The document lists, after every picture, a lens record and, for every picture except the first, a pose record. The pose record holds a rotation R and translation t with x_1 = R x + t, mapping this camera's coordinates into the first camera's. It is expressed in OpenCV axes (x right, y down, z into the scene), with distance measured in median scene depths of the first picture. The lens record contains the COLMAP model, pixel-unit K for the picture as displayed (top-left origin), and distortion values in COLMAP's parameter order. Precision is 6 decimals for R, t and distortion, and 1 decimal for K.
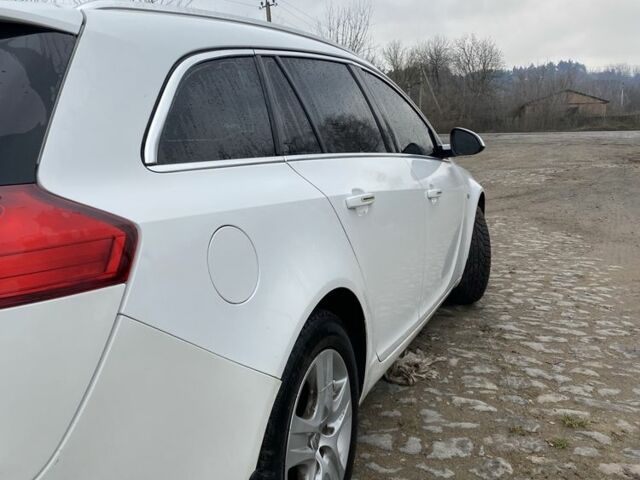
lens RADIAL K [[641.0, 0, 317.4], [0, 641.0, 234.8], [0, 0, 1]] dist [0.060718, -0.107616]
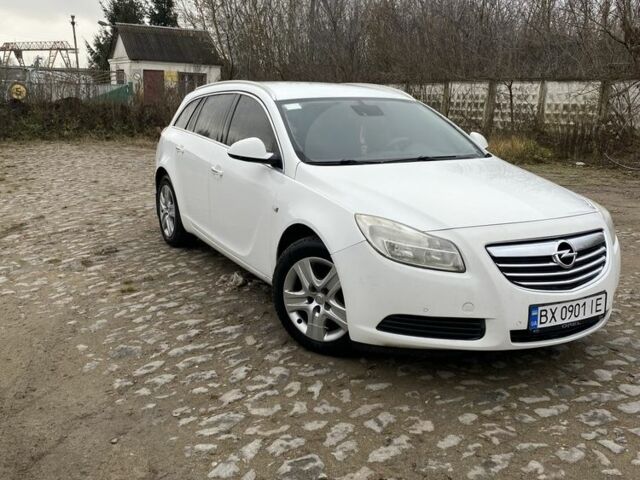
lens RADIAL K [[633.9, 0, 320.0], [0, 633.9, 240.0], [0, 0, 1]] dist [0.136222, -0.311239]
pose [[-0.626439, 0.223845, -0.746638, 1.217010], [-0.093638, 0.929330, 0.357181, -0.485215], [0.773826, 0.293666, -0.561208, 2.113687]]
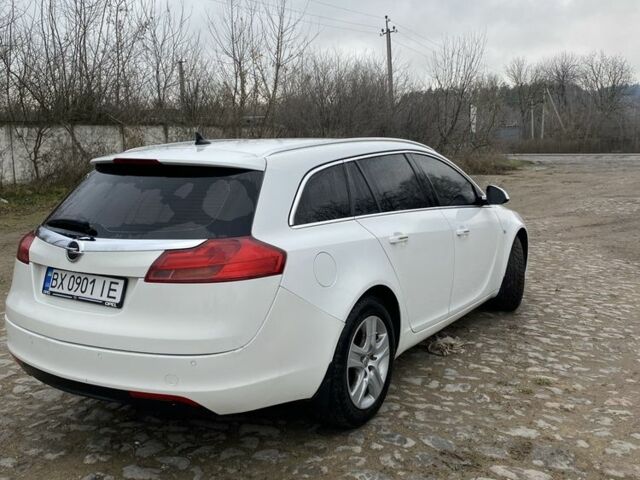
lens RADIAL K [[633.9, 0, 320.0], [0, 633.9, 240.0], [0, 0, 1]] dist [0.136222, -0.311239]
pose [[0.983950, 0.031566, -0.175628, 0.110511], [-0.034401, 0.999322, -0.013123, -0.013023], [0.175095, 0.018954, 0.984369, -0.554481]]
